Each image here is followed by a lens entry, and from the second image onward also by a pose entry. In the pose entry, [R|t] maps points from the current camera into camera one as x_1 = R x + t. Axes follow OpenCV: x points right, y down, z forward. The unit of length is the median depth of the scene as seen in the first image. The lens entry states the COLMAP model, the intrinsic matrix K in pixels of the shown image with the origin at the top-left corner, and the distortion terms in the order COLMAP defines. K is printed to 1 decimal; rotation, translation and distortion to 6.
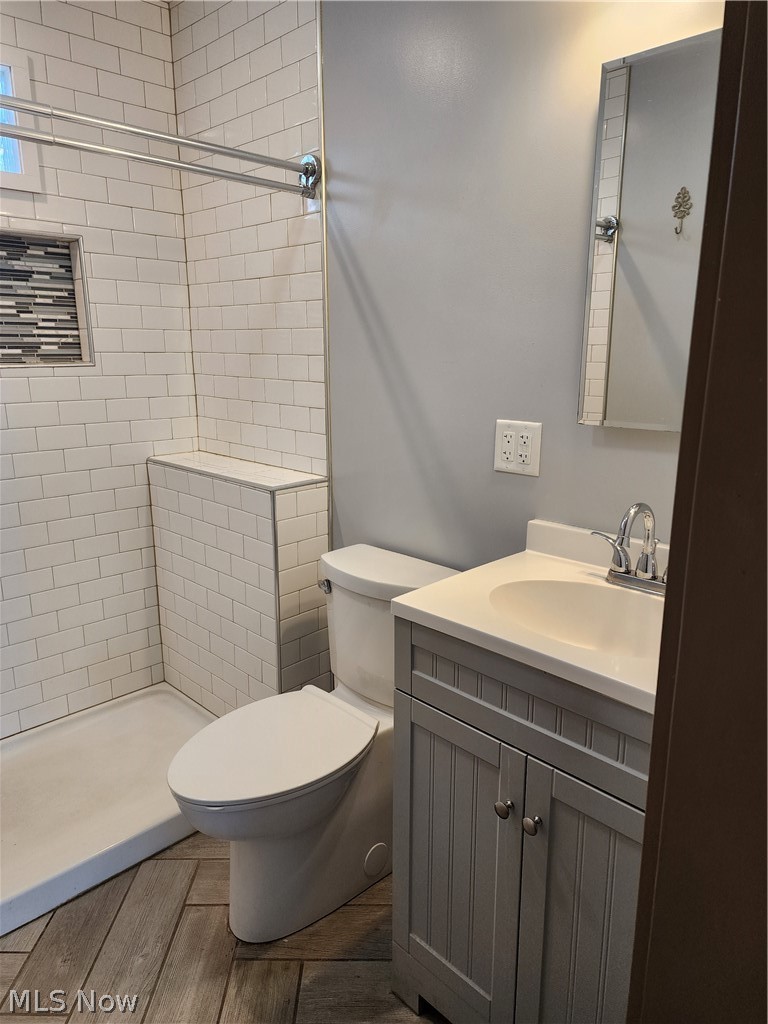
lens RADIAL K [[692.5, 0, 381.8], [0, 692.5, 511.1], [0, 0, 1]] dist [0.054197, -0.045865]
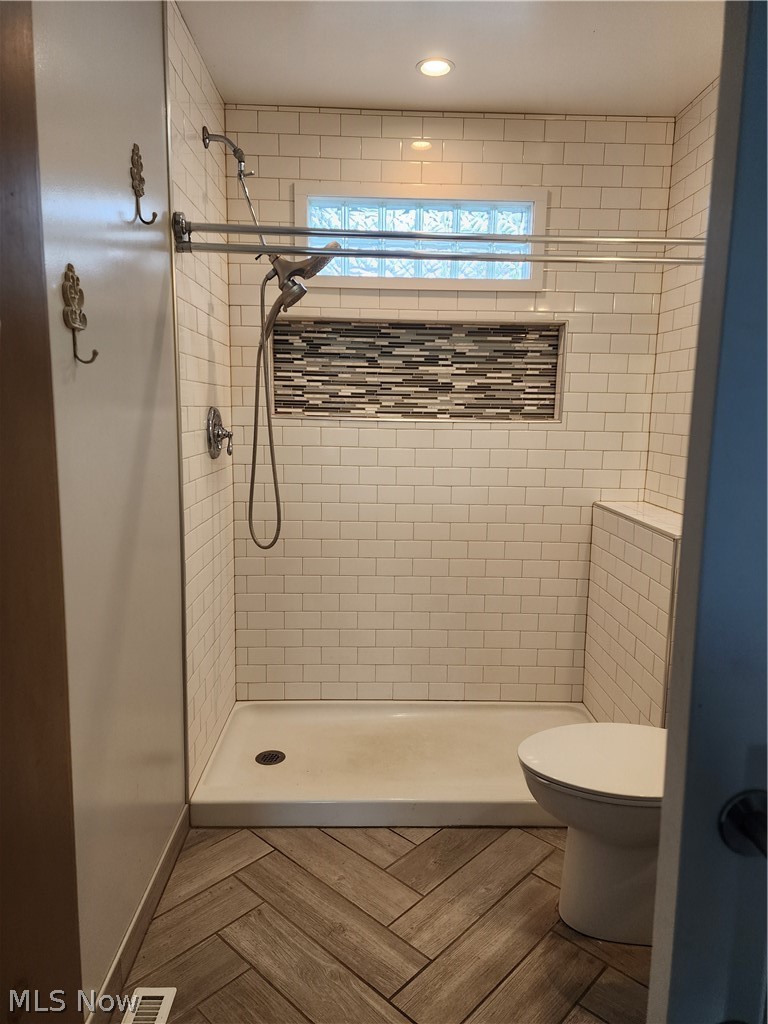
lens RADIAL K [[692.5, 0, 389.2], [0, 692.5, 510.9], [0, 0, 1]] dist [0.054197, -0.045865]
pose [[0.730303, 0.109374, -0.674311, 0.214624], [-0.172031, 0.984733, -0.026592, 0.029625], [0.661107, 0.135422, 0.737969, -0.081763]]
